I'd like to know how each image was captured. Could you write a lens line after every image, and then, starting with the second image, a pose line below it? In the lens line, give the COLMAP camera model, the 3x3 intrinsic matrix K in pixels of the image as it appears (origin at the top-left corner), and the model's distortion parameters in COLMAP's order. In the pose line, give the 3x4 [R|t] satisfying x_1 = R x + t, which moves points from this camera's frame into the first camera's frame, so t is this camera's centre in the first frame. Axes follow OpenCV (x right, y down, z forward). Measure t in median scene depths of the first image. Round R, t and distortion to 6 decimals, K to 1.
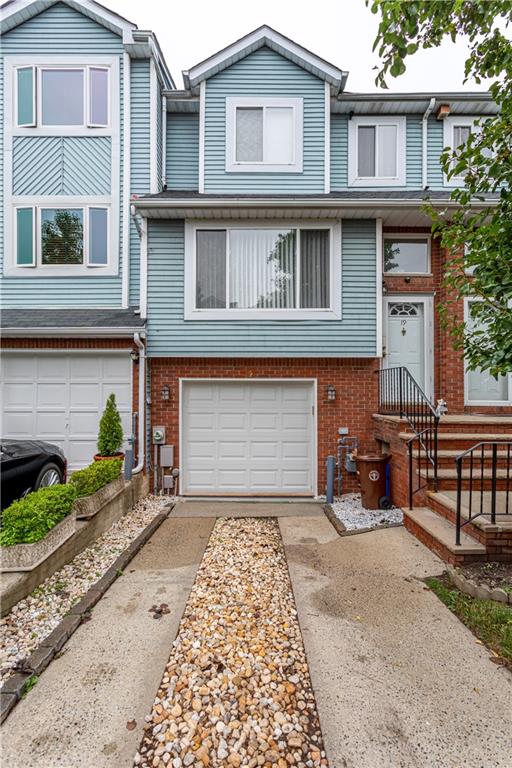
lens RADIAL K [[396.5, 0, 256.0], [0, 396.5, 384.0], [0, 0, 1]] dist [-0.000707, 0.002258]
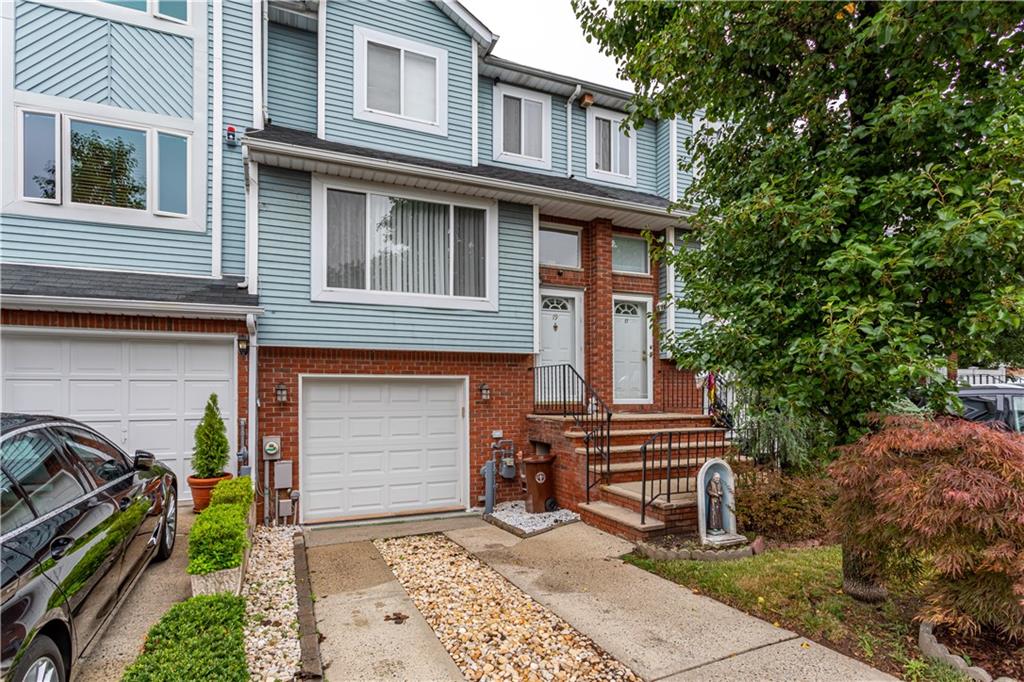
lens RADIAL K [[528.6, 0, 513.8], [0, 528.6, 382.7], [0, 0, 1]] dist [-0.000707, 0.002258]
pose [[0.919626, 0.003074, 0.392783, -0.219318], [-0.001475, 0.999989, -0.004374, 0.006725], [-0.392792, 0.003443, 0.919621, -0.123547]]
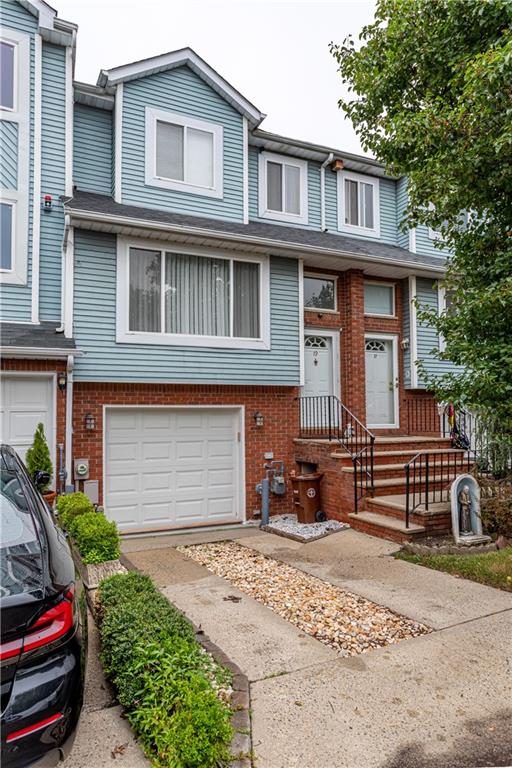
lens RADIAL K [[525.0, 0, 256.0], [0, 525.0, 384.0], [0, 0, 1]] dist [-0.003968, 0.000641]
pose [[0.905062, 0.016132, 0.424974, -0.398682], [0.002346, 0.999076, -0.042922, -0.010438], [-0.425273, 0.039844, 0.904188, -0.238791]]
